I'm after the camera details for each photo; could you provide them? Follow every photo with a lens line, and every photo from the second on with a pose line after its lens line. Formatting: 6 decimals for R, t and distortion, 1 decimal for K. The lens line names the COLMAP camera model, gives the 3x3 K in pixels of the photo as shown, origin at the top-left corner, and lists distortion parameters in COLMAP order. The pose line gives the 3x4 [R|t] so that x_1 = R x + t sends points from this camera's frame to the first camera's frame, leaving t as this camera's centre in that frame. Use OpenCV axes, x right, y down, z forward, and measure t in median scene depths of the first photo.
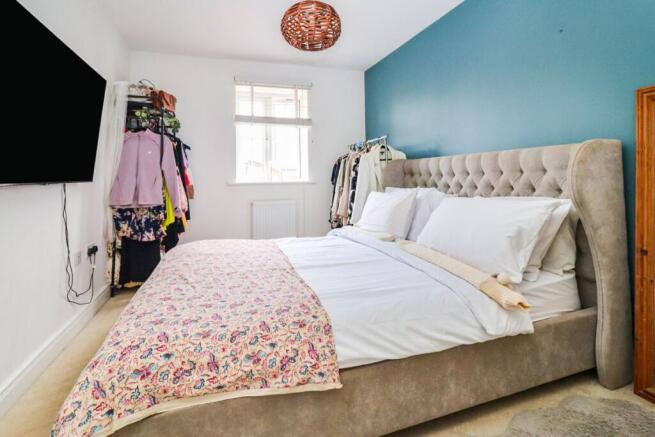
lens RADIAL K [[321.1, 0, 326.5], [0, 321.1, 175.5], [0, 0, 1]] dist [0.001781, -0.000020]
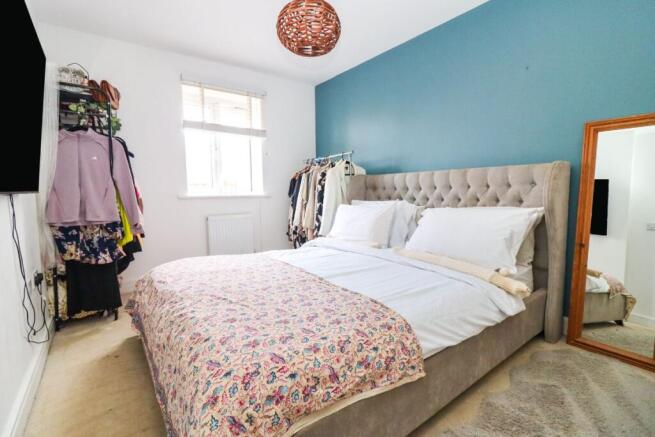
lens RADIAL K [[302.4, 0, 327.7], [0, 302.4, 227.1], [0, 0, 1]] dist [0.000043, -0.000192]
pose [[0.950205, -0.028871, 0.310284, -0.242694], [-0.007776, 0.993192, 0.116227, 0.009731], [-0.311528, -0.112852, 0.943512, 0.068325]]
